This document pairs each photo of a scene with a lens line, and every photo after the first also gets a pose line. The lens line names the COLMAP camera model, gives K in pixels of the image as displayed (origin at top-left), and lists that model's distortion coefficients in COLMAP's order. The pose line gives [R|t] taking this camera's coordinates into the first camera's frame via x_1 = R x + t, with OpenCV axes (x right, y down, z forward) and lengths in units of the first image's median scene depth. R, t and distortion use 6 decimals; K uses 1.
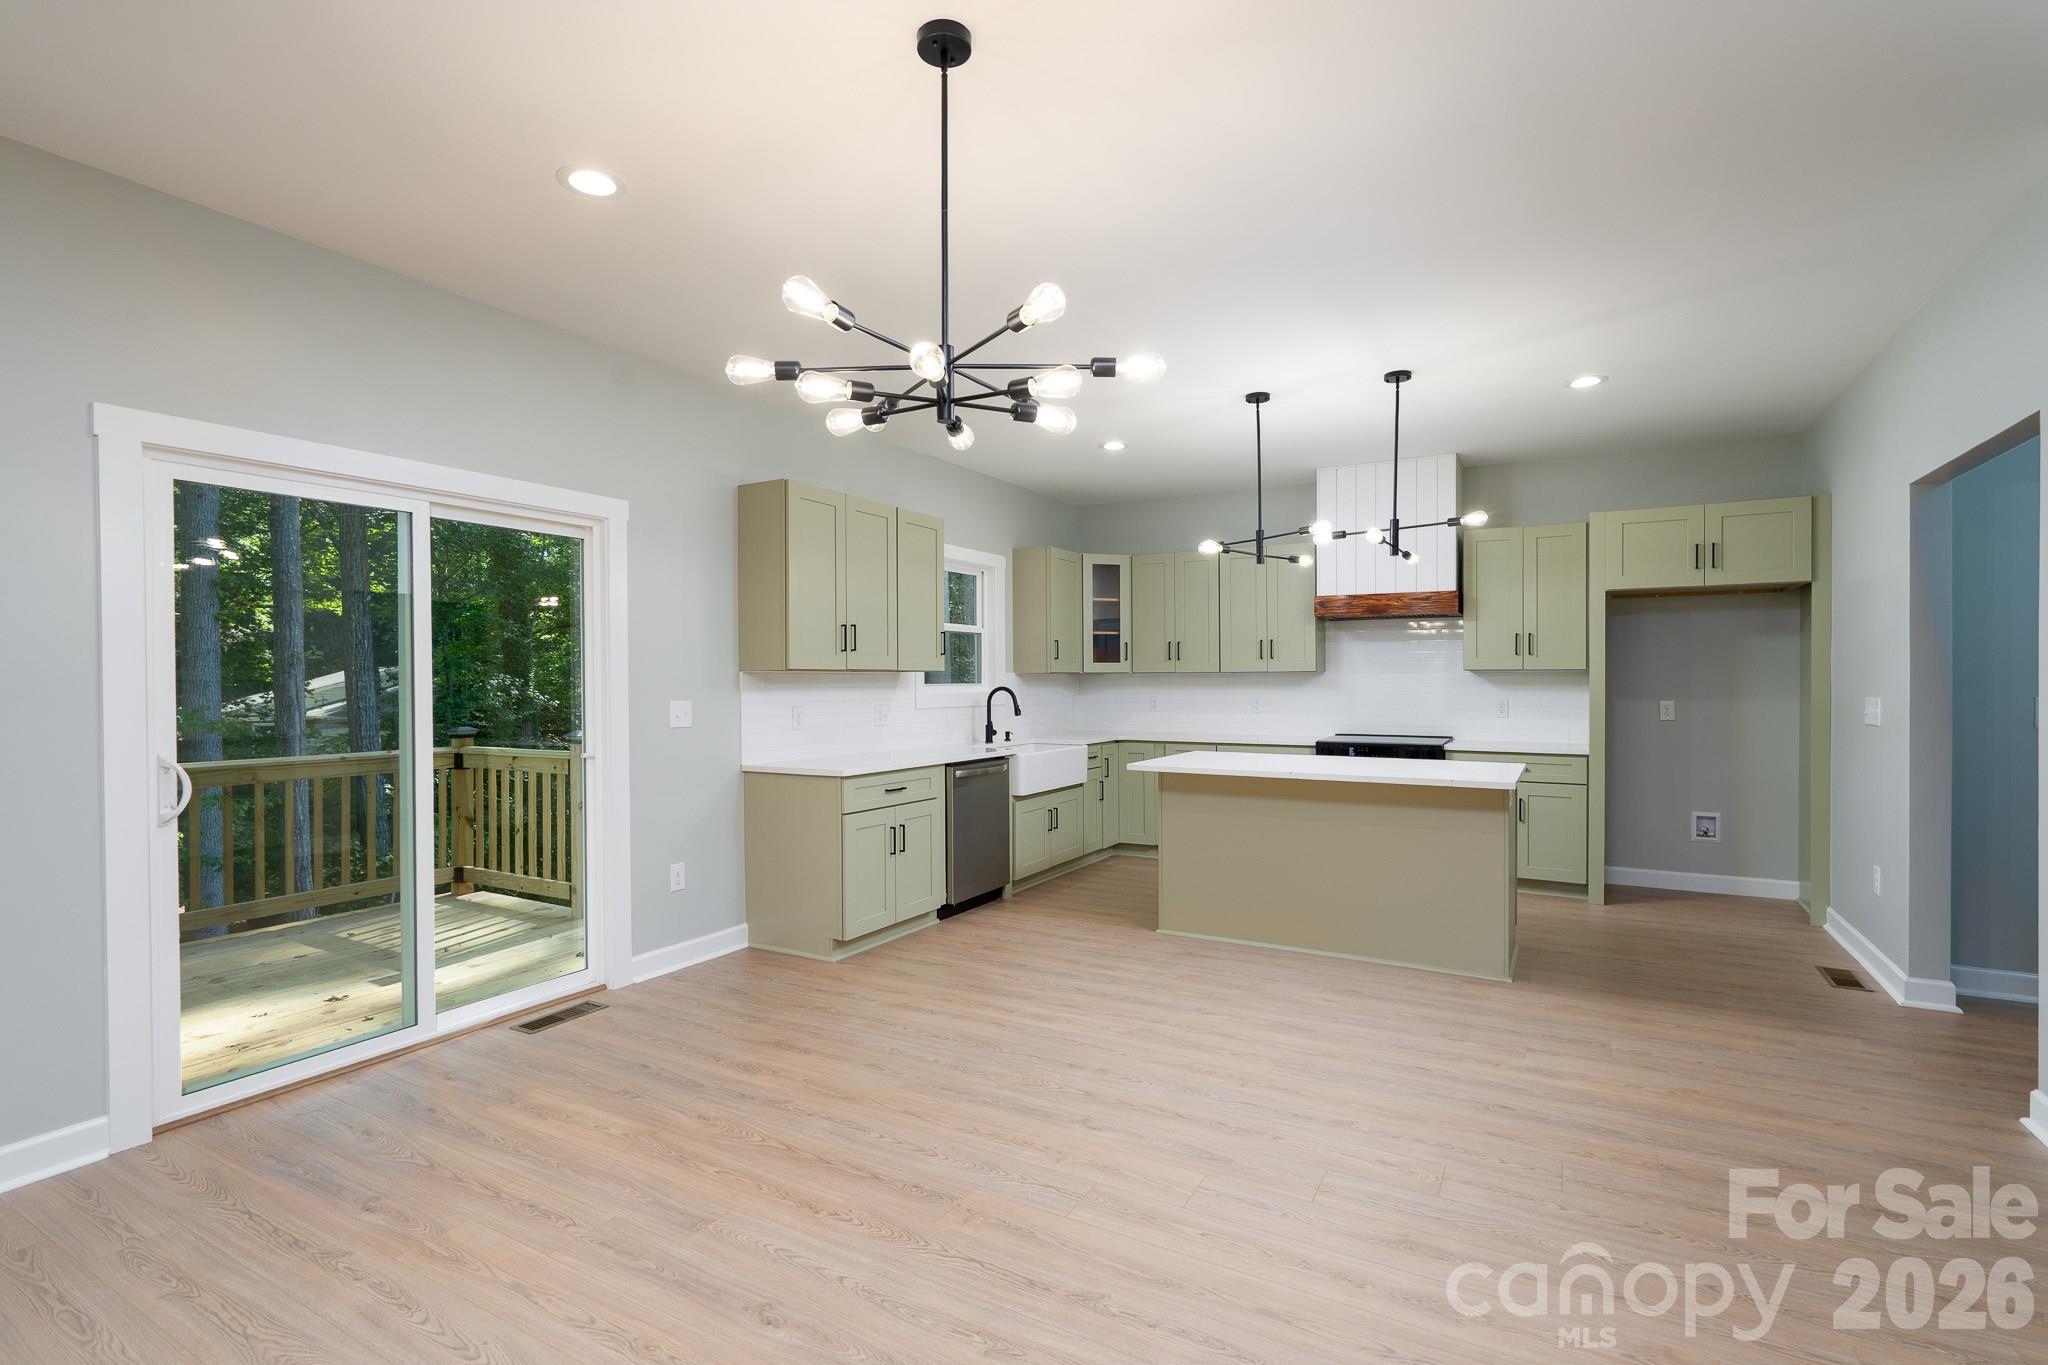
lens RADIAL K [[937.3, 0, 1023.6], [0, 937.3, 682.7], [0, 0, 1]] dist [-0.002782, 0.001663]
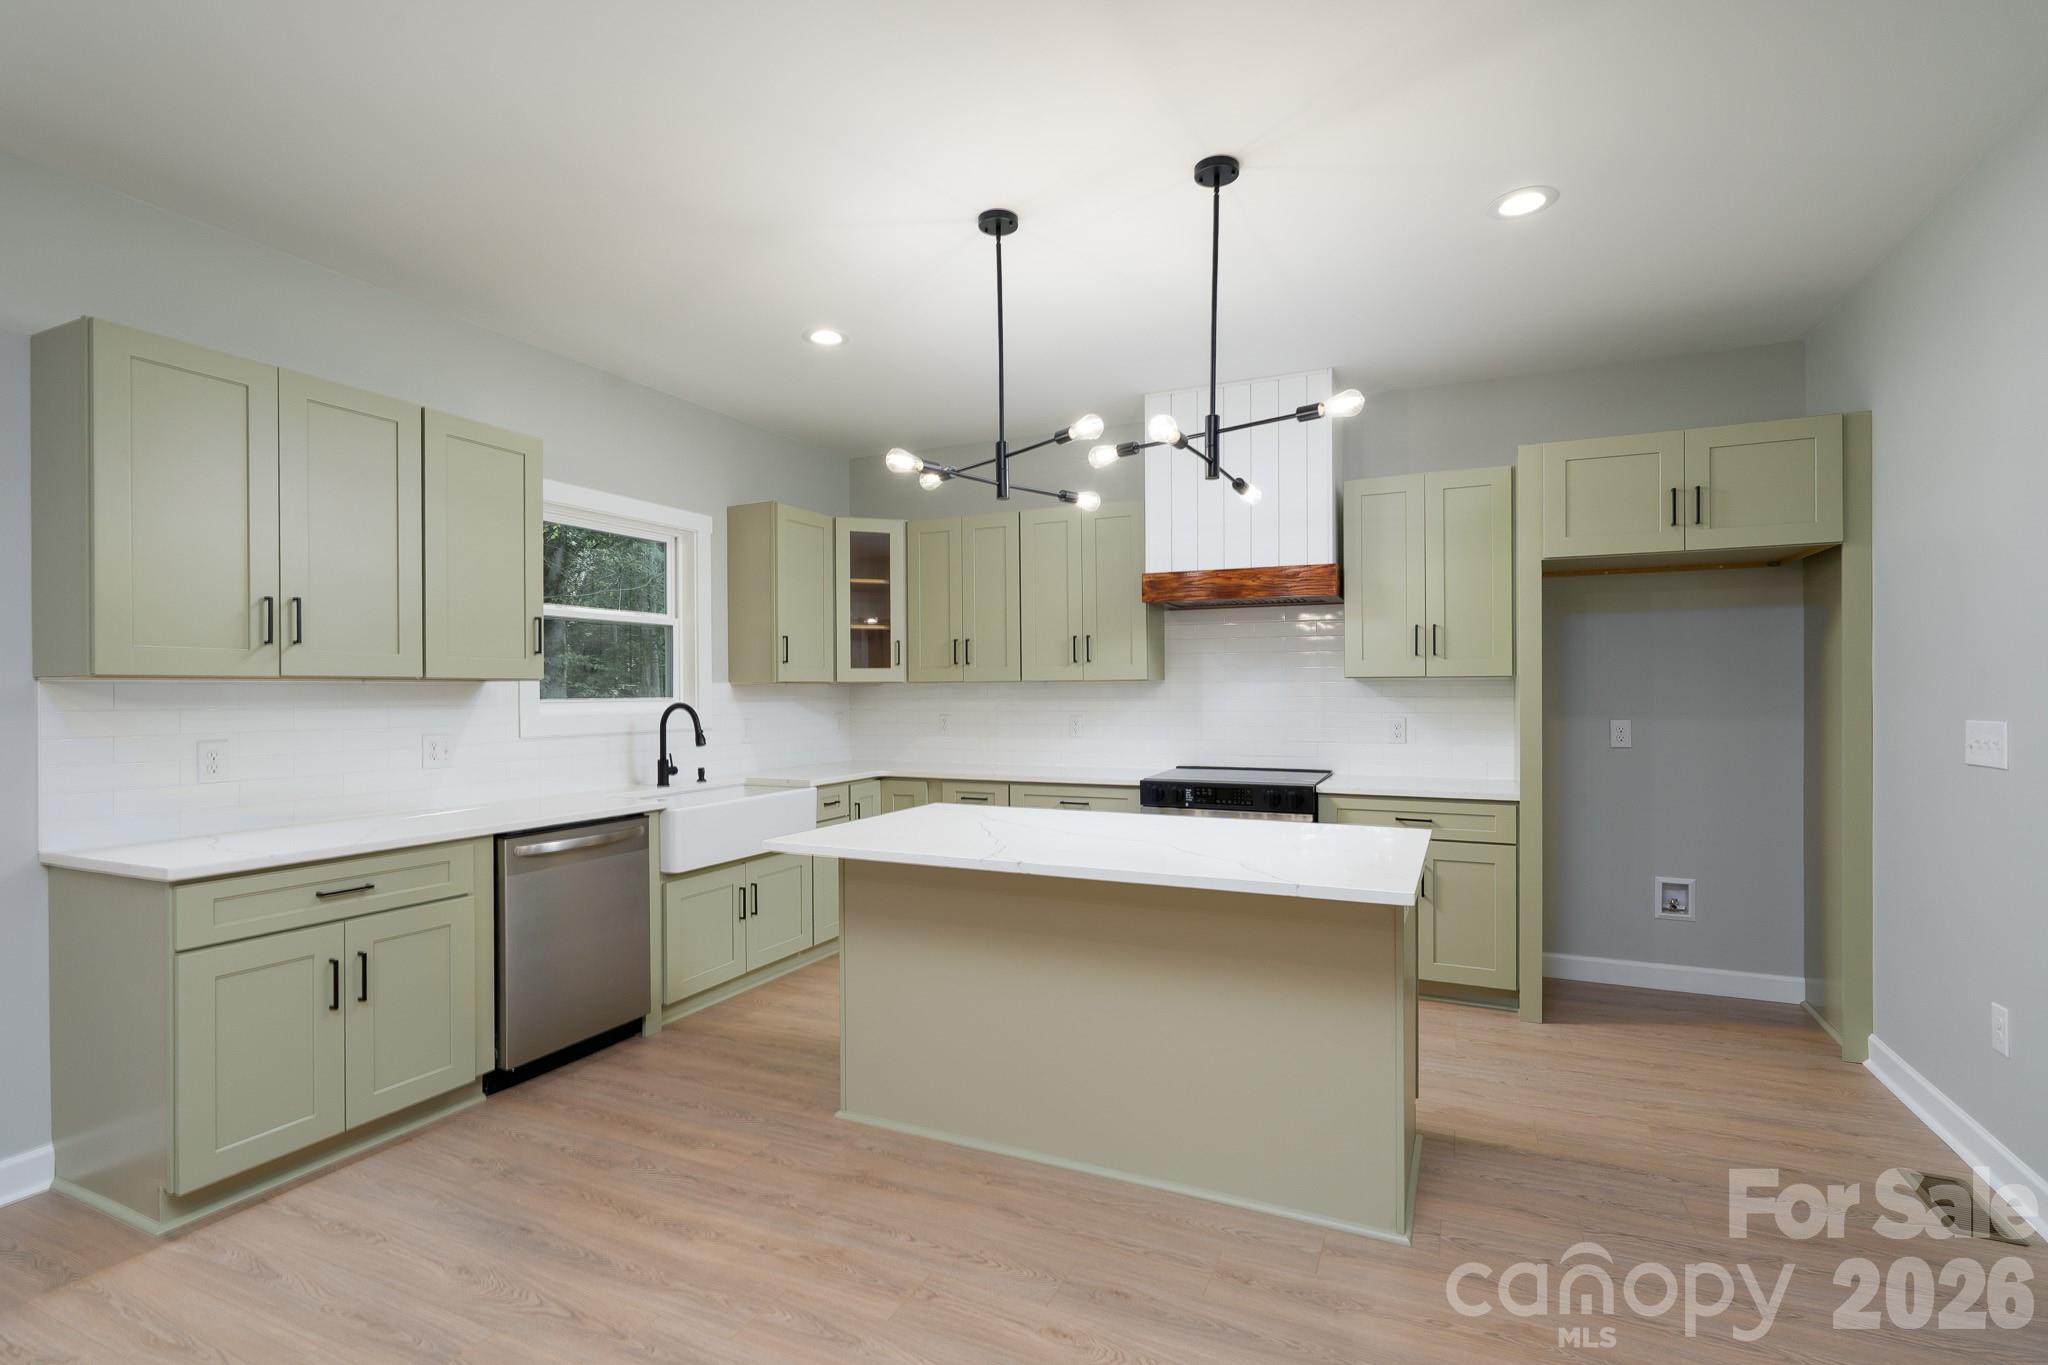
lens RADIAL K [[937.3, 0, 1017.3], [0, 937.3, 687.1], [0, 0, 1]] dist [-0.002782, 0.001663]
pose [[0.996807, -0.001979, 0.079823, 0.181497], [0.002503, 0.999976, -0.006461, -0.002280], [-0.079808, 0.006640, 0.996788, 0.341950]]
